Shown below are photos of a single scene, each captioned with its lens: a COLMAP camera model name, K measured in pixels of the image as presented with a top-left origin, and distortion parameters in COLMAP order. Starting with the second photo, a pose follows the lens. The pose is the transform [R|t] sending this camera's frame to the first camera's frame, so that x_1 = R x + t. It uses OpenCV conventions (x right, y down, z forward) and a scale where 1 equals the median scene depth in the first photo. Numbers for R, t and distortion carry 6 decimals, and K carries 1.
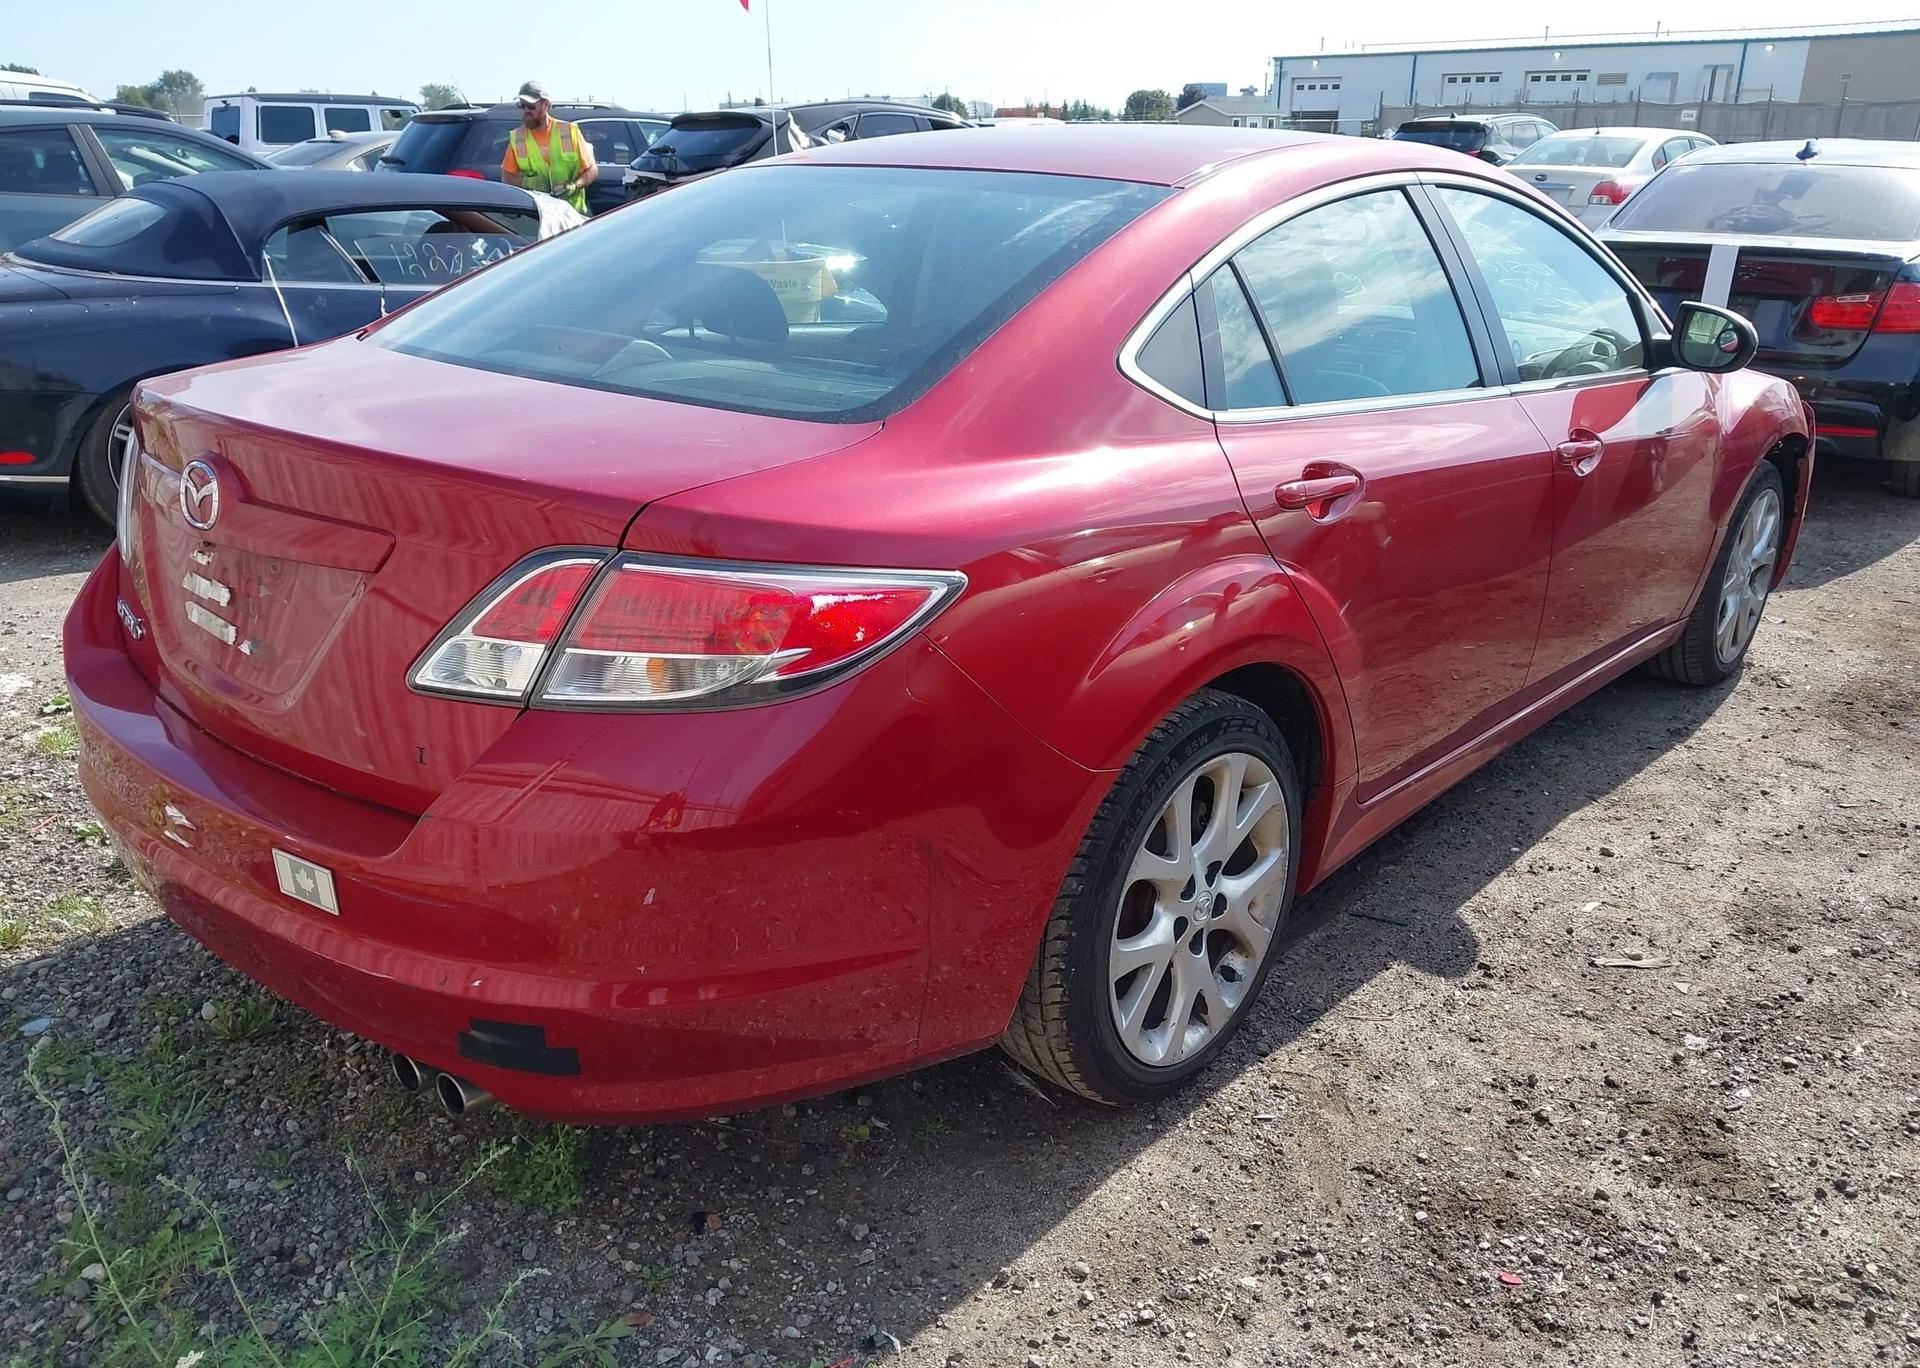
lens RADIAL K [[2072.7, 0, 905.4], [0, 2072.7, 681.2], [0, 0, 1]] dist [-0.016308, 0.101863]
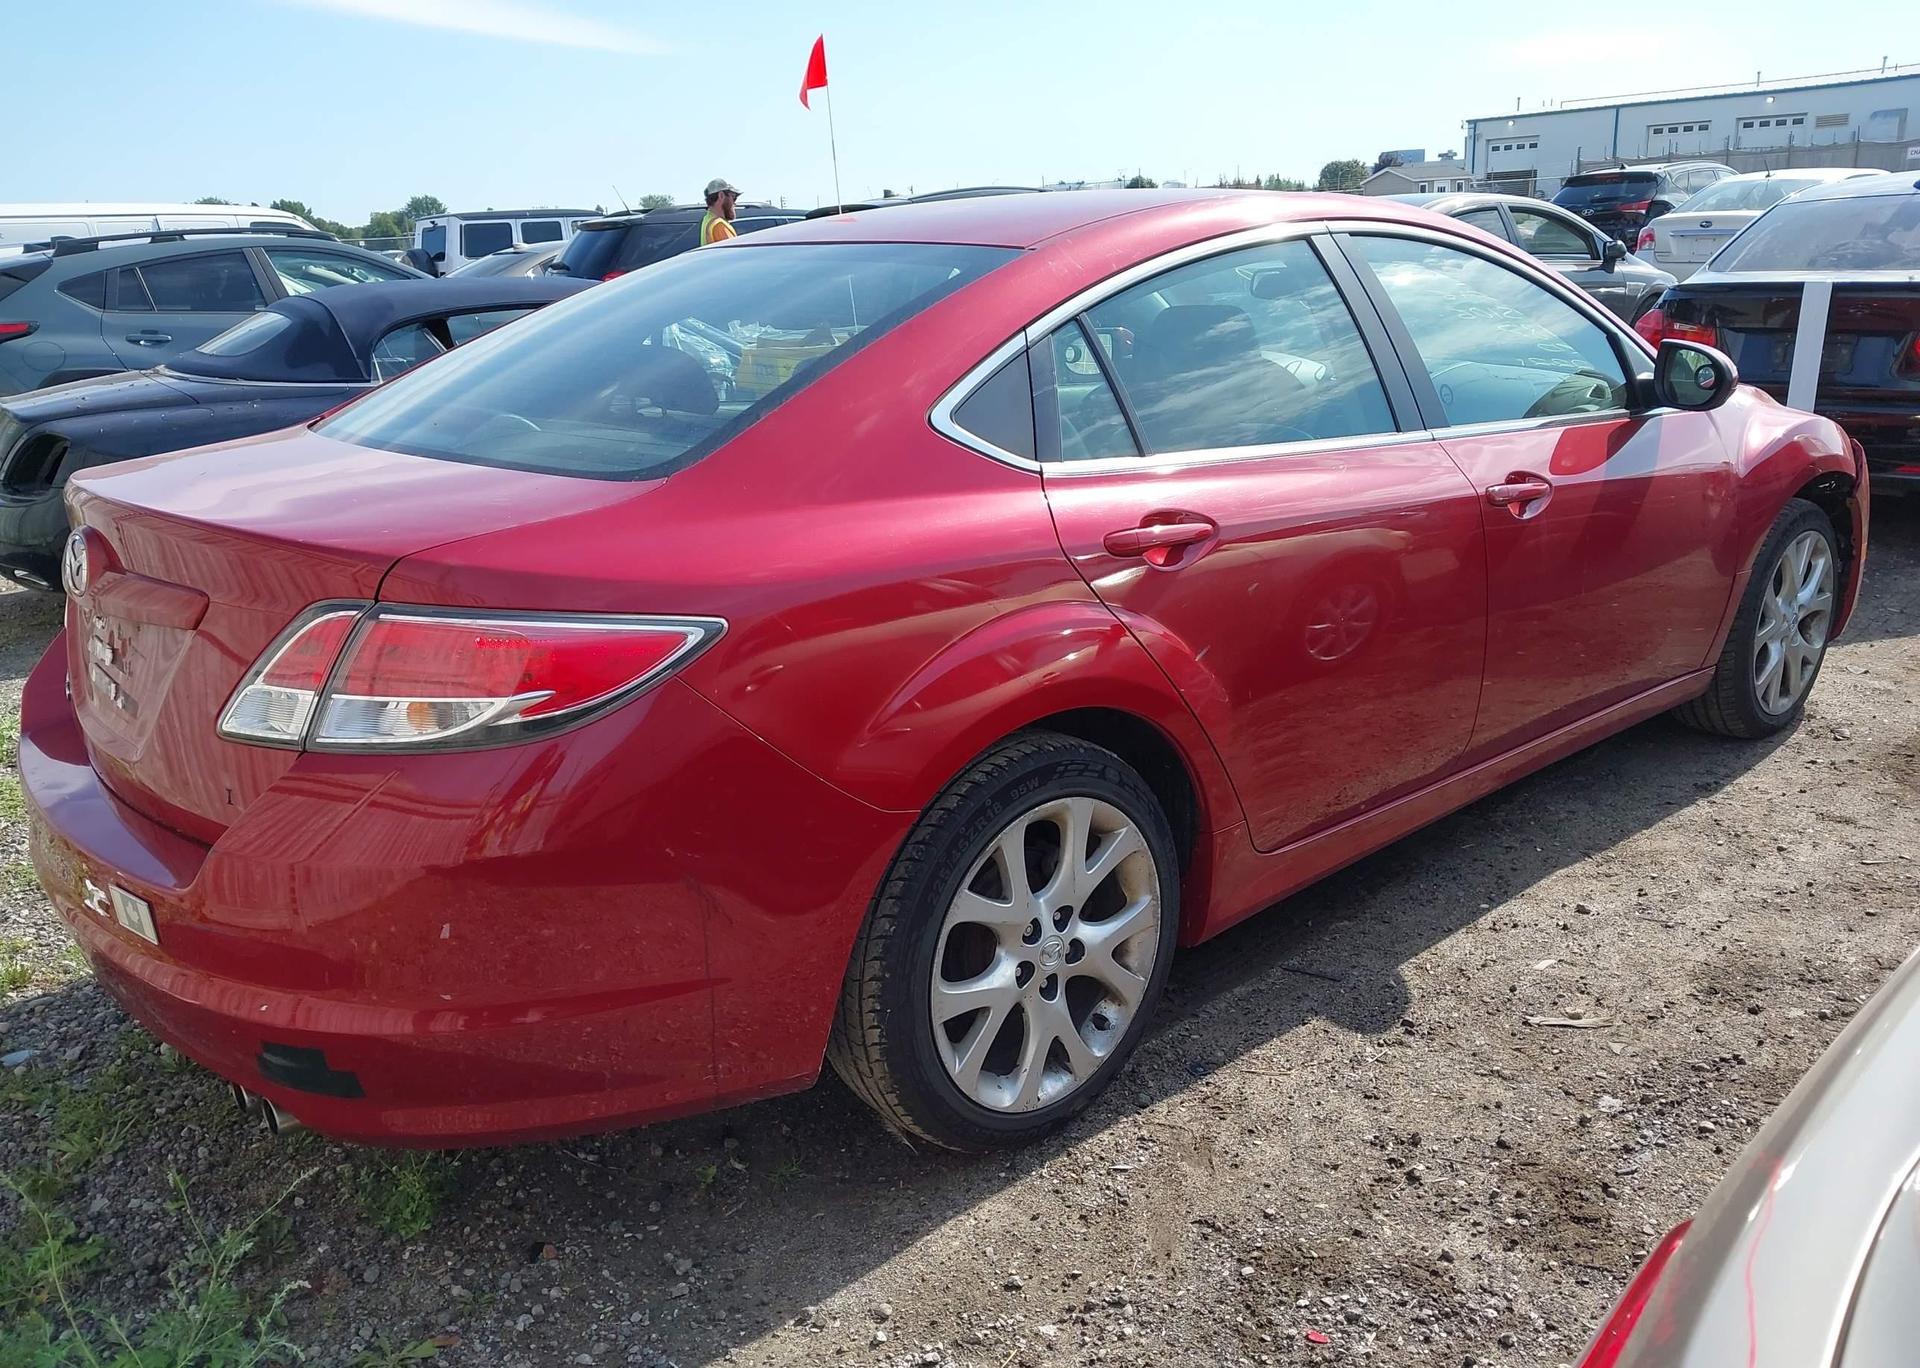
lens RADIAL K [[2086.5, 0, 960.0], [0, 2086.5, 619.2], [0, 0, 1]] dist [0.016680, -0.019960]
pose [[0.984128, -0.020661, -0.176256, 0.276052], [0.007526, 0.997165, -0.074869, 0.022950], [0.177303, 0.072355, 0.981493, -0.011799]]
